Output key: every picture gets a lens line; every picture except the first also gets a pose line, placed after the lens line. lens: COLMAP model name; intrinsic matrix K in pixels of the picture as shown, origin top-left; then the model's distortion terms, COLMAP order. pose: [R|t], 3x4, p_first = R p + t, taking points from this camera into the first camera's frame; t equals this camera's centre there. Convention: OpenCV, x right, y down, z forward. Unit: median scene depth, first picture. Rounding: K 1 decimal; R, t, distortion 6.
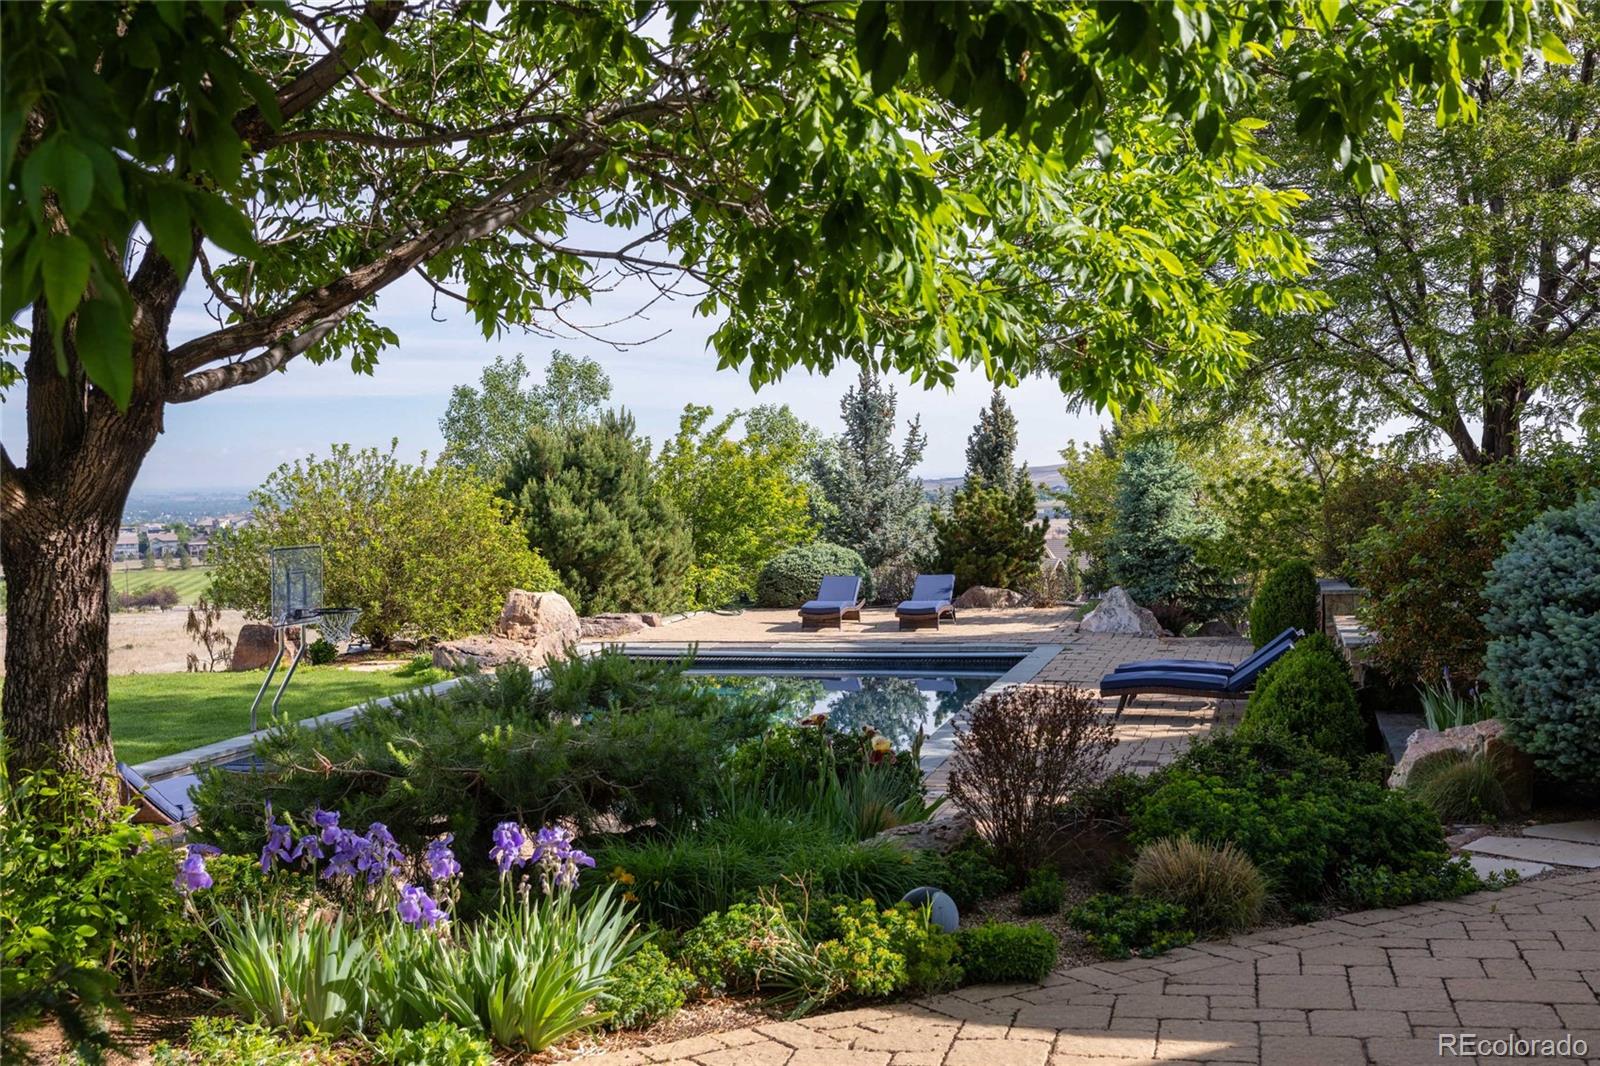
lens RADIAL K [[2023.1, 0, 800.0], [0, 2023.1, 533.0], [0, 0, 1]] dist [-0.013675, -0.002570]
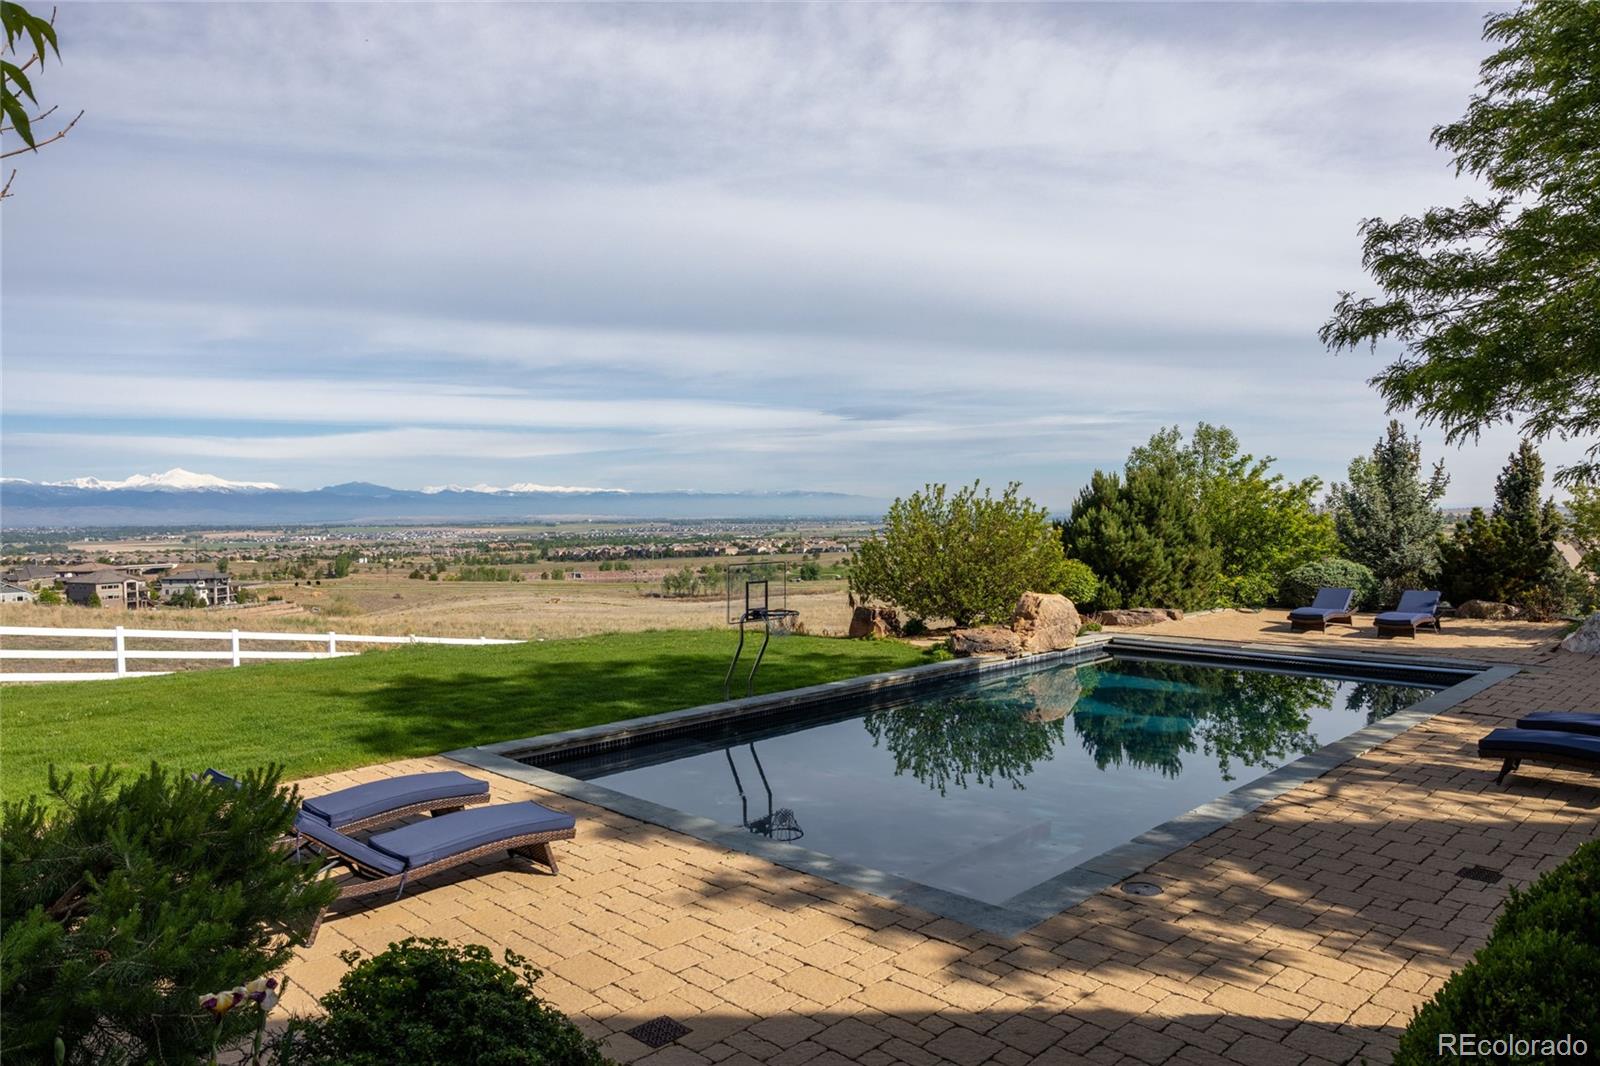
lens RADIAL K [[1084.0, 0, 800.0], [0, 1084.0, 533.0], [0, 0, 1]] dist [0.002564, 0.002750]
pose [[0.853666, 0.018625, -0.520488, 0.083365], [-0.018309, 0.999816, 0.005748, -0.010030], [0.520500, 0.004622, 0.853849, 0.250576]]
